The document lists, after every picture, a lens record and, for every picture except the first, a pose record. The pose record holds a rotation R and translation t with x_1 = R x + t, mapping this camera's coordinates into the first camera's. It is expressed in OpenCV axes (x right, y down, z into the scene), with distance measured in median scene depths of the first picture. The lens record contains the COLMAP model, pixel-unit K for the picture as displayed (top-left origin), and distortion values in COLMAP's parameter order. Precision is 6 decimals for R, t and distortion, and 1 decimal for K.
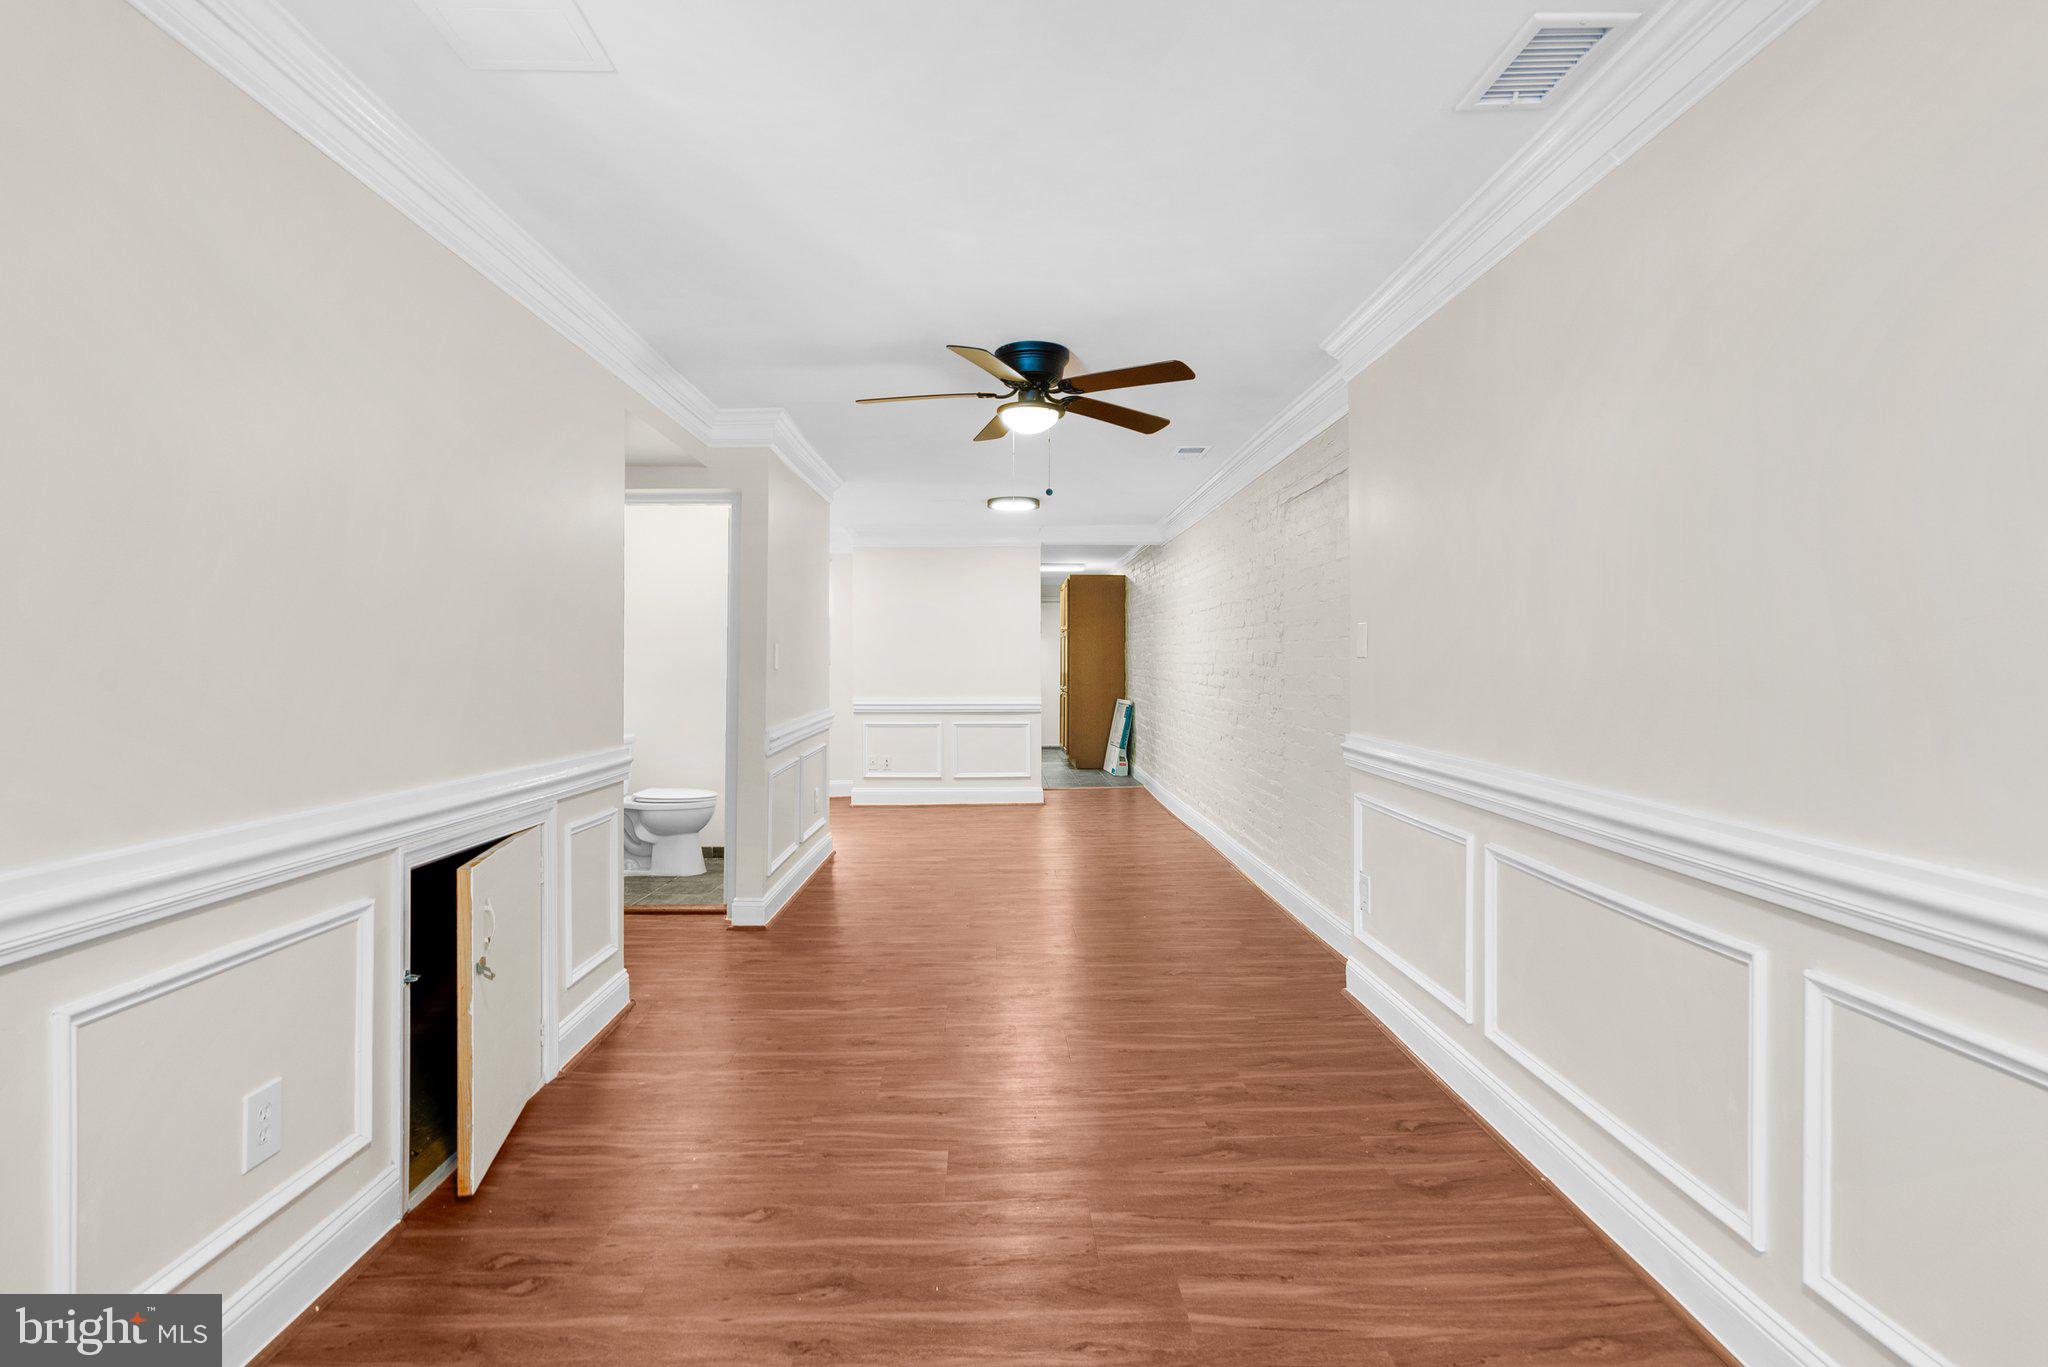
lens RADIAL K [[982.0, 0, 1009.0], [0, 982.0, 654.2], [0, 0, 1]] dist [-0.001301, 0.001227]
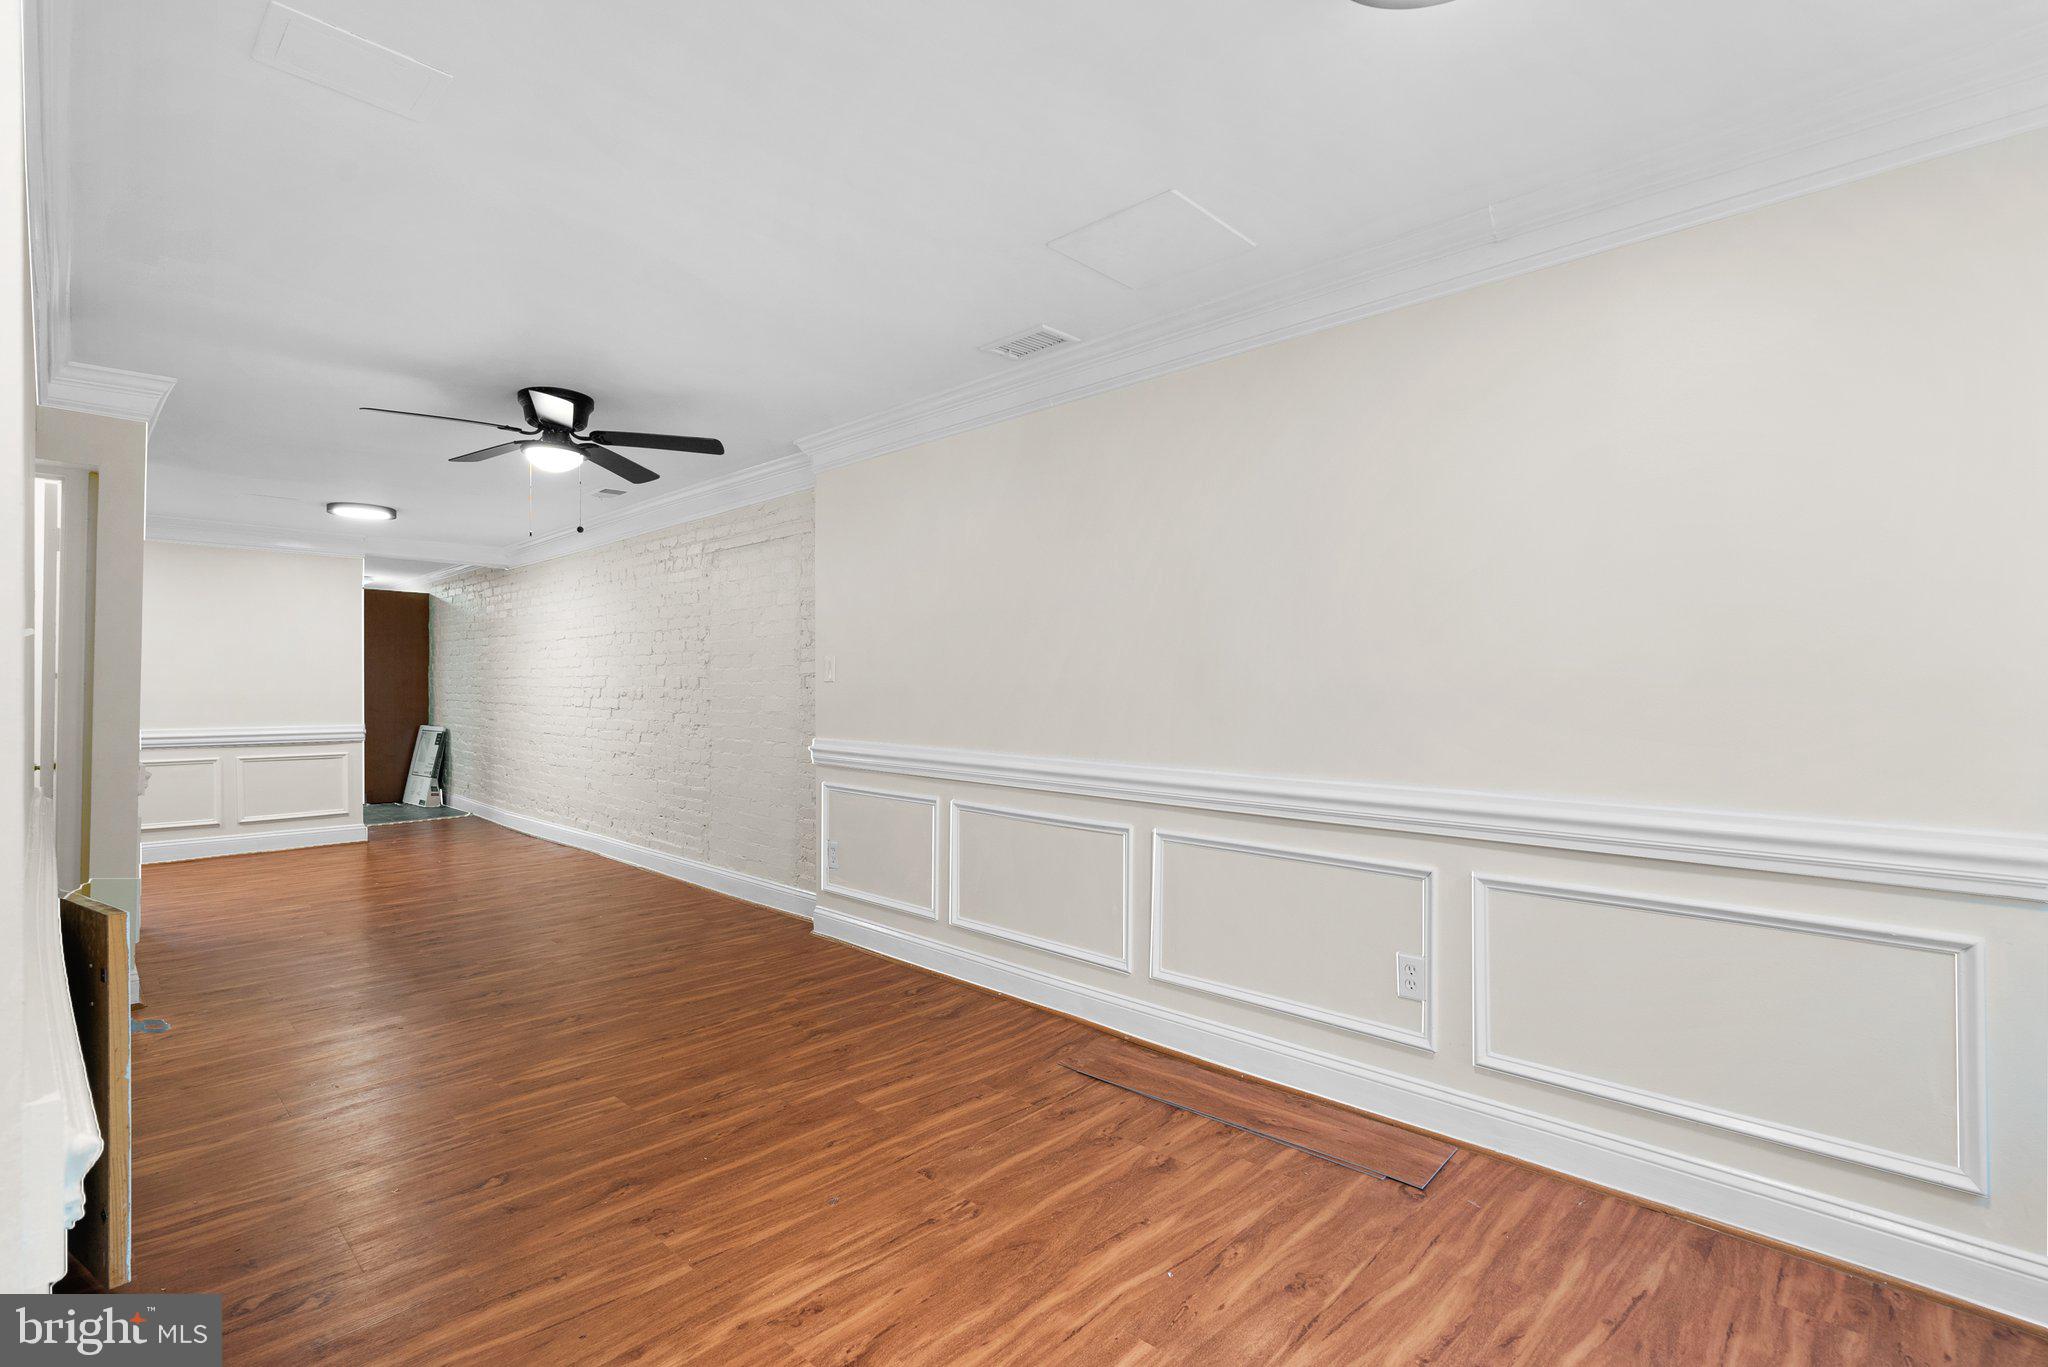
lens RADIAL K [[947.0, 0, 1024.0], [0, 947.0, 683.5], [0, 0, 1]] dist [-0.001682, 0.000093]
pose [[0.703651, 0.006637, 0.710515, -0.396163], [-0.008476, 0.999964, -0.000946, 0.004846], [-0.710495, -0.005357, 0.703681, -0.111743]]
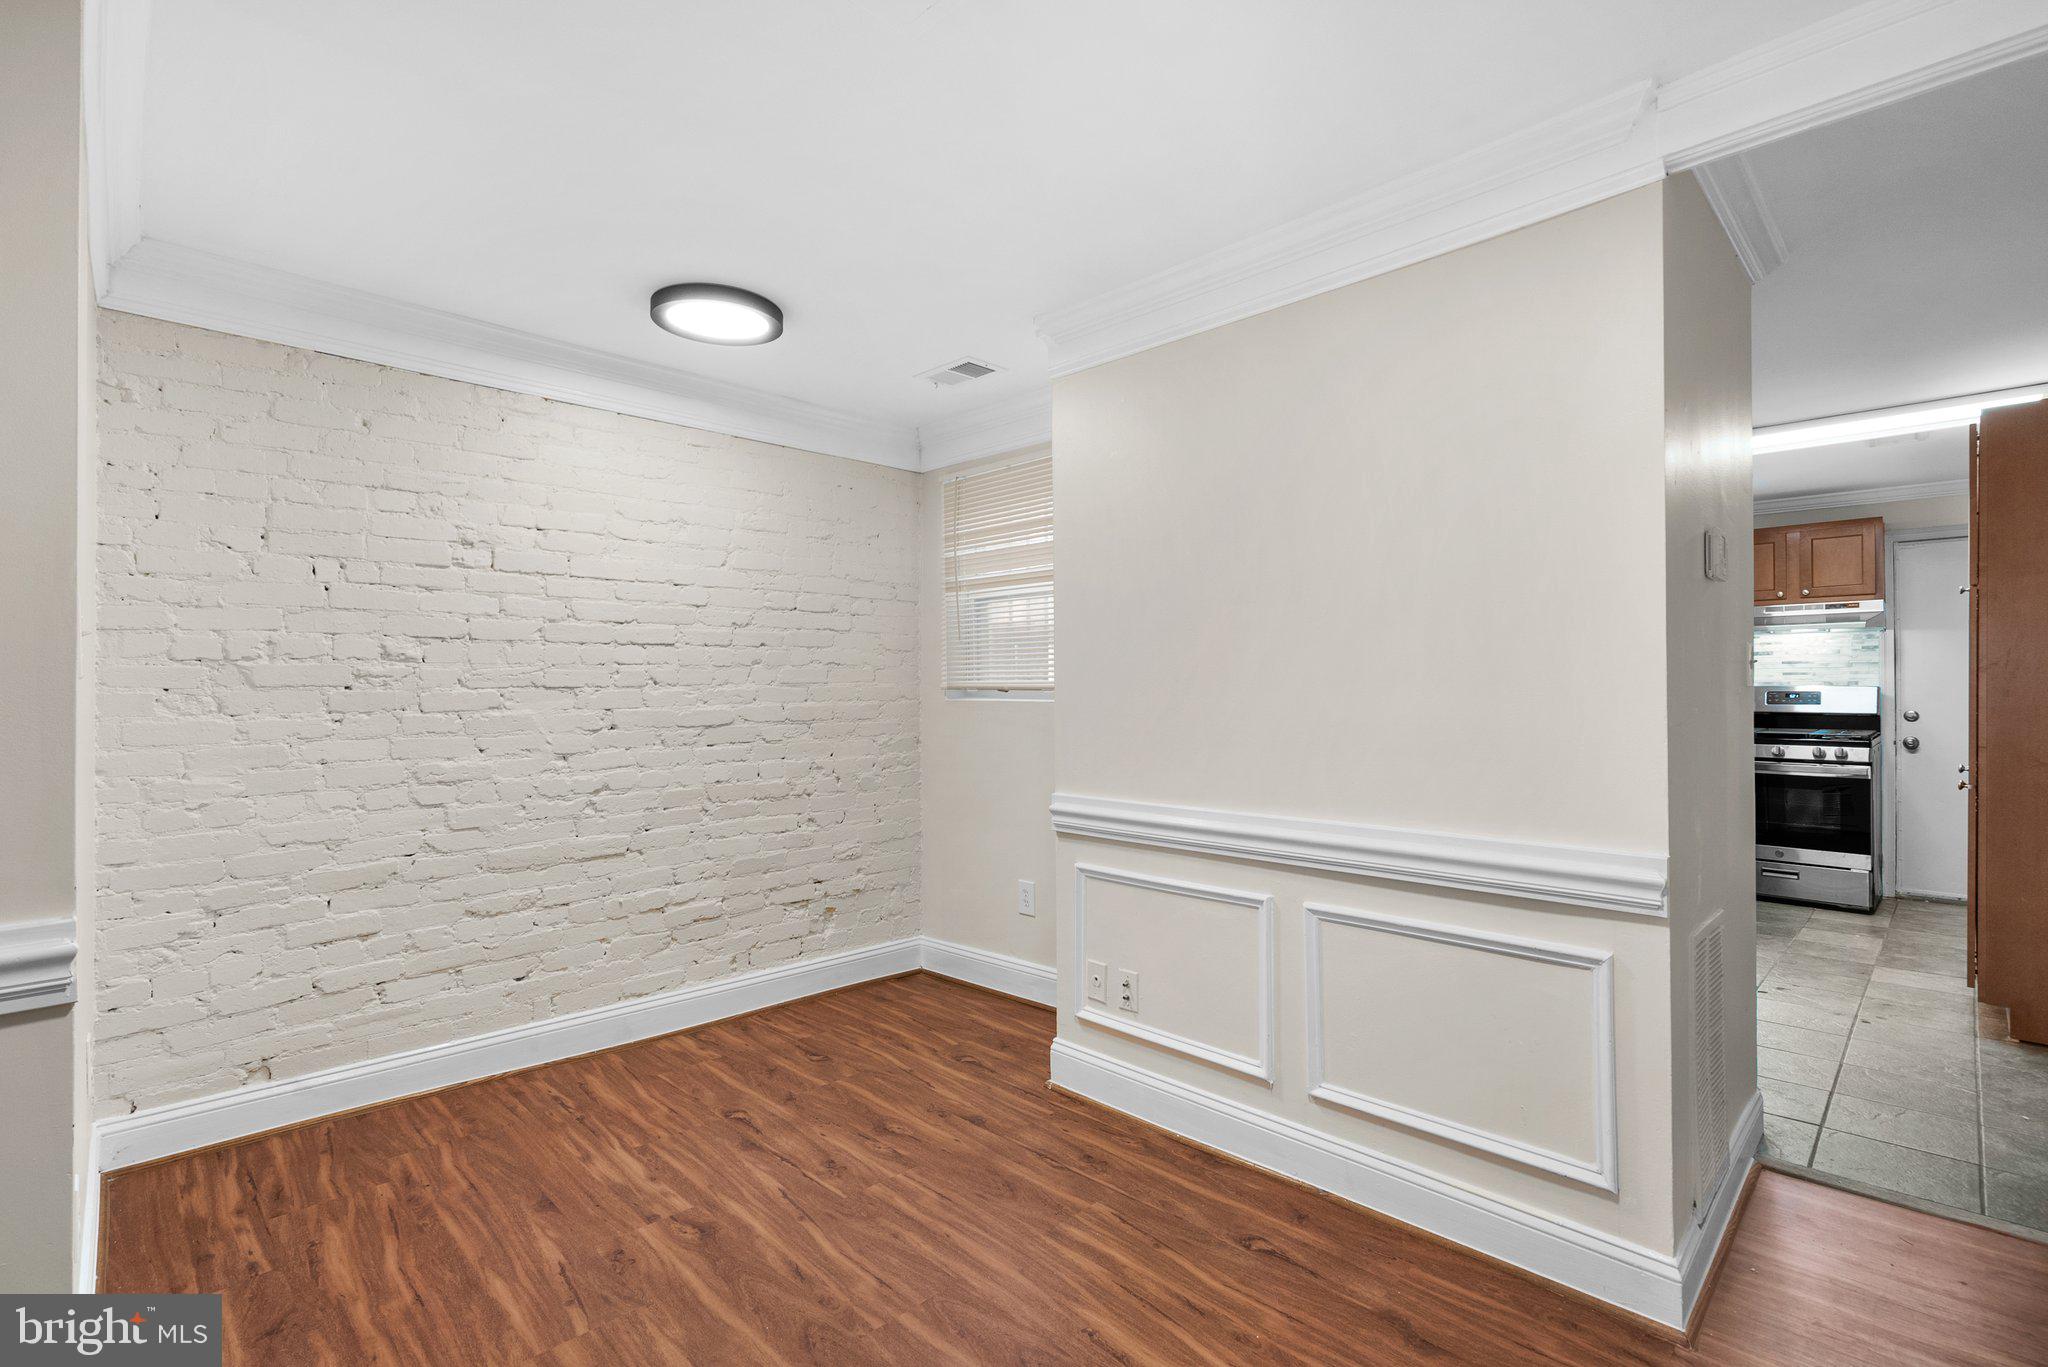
lens RADIAL K [[931.7, 0, 1024.0], [0, 931.7, 683.5], [0, 0, 1]] dist [-0.000303, 0.000136]
pose [[0.690621, -0.006859, -0.723185, 0.211844], [0.009720, 0.999953, -0.000201, 0.010559], [0.723152, -0.006890, 0.690655, 1.873290]]
